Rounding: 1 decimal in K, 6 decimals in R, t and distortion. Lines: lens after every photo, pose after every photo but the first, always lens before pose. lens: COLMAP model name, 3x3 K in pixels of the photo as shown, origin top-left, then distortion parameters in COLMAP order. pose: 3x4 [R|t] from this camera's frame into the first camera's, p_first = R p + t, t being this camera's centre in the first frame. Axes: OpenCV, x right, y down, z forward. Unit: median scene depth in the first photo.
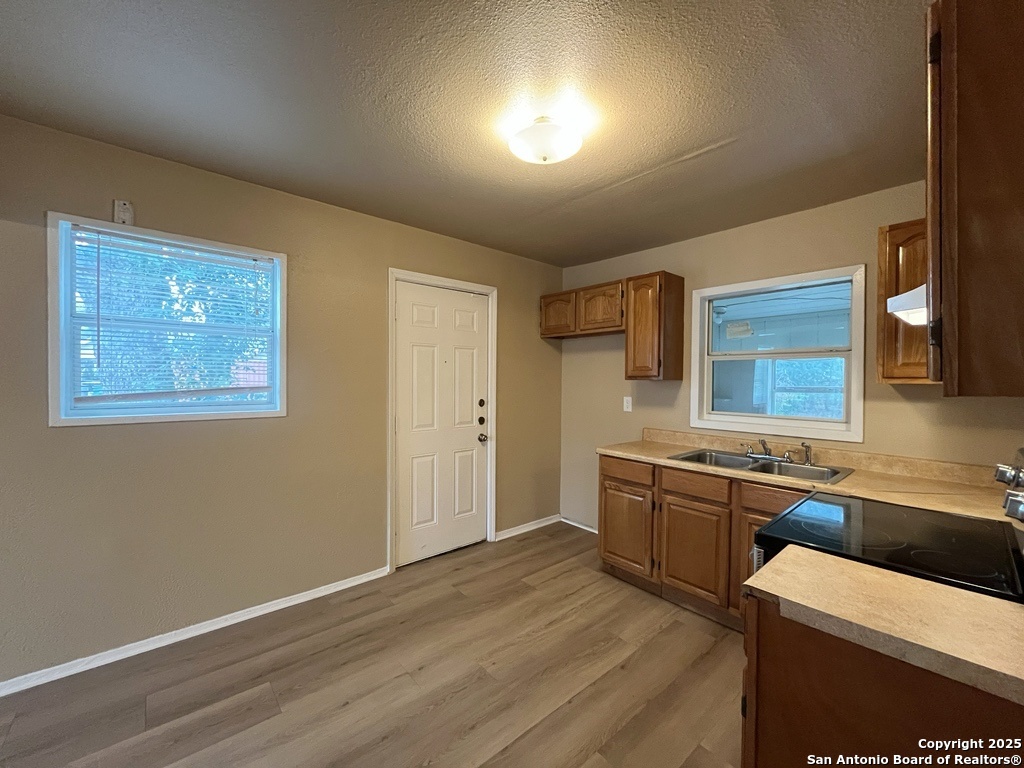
lens RADIAL K [[413.1, 0, 514.0], [0, 413.1, 384.7], [0, 0, 1]] dist [-0.001435, -0.000246]
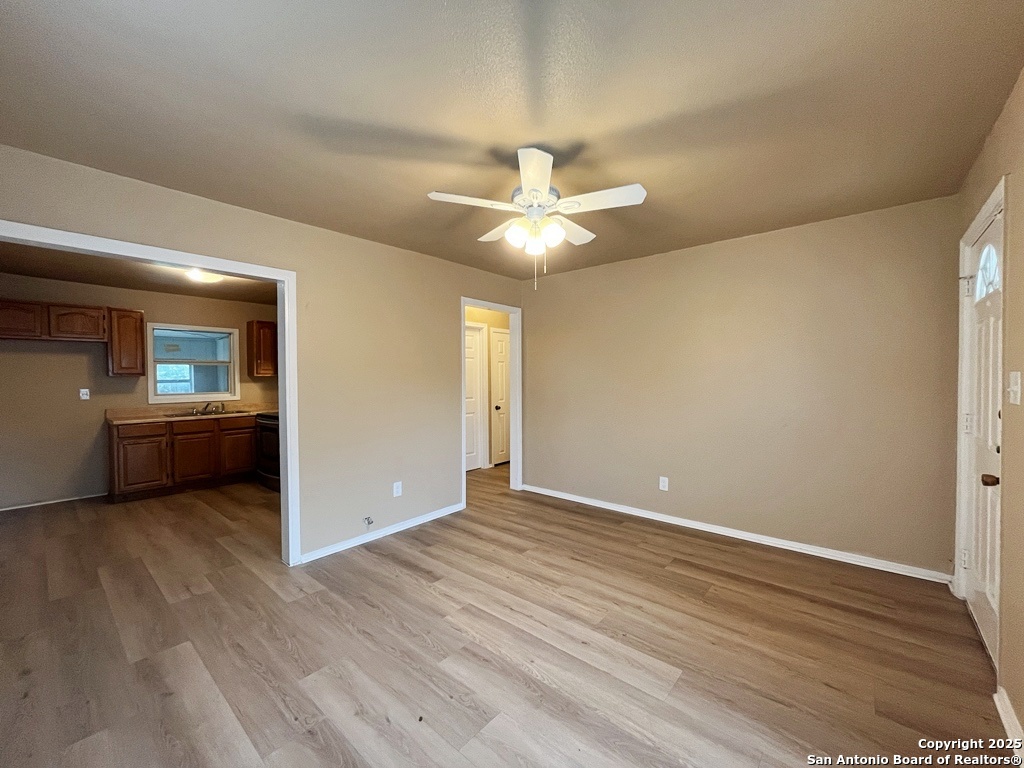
lens RADIAL K [[413.1, 0, 515.6], [0, 413.1, 383.0], [0, 0, 1]] dist [-0.001435, -0.000246]
pose [[-0.143178, -0.025543, 0.989367, -1.743279], [0.017953, 0.999435, 0.028401, -0.003870], [-0.989534, 0.021828, -0.142638, -0.283648]]
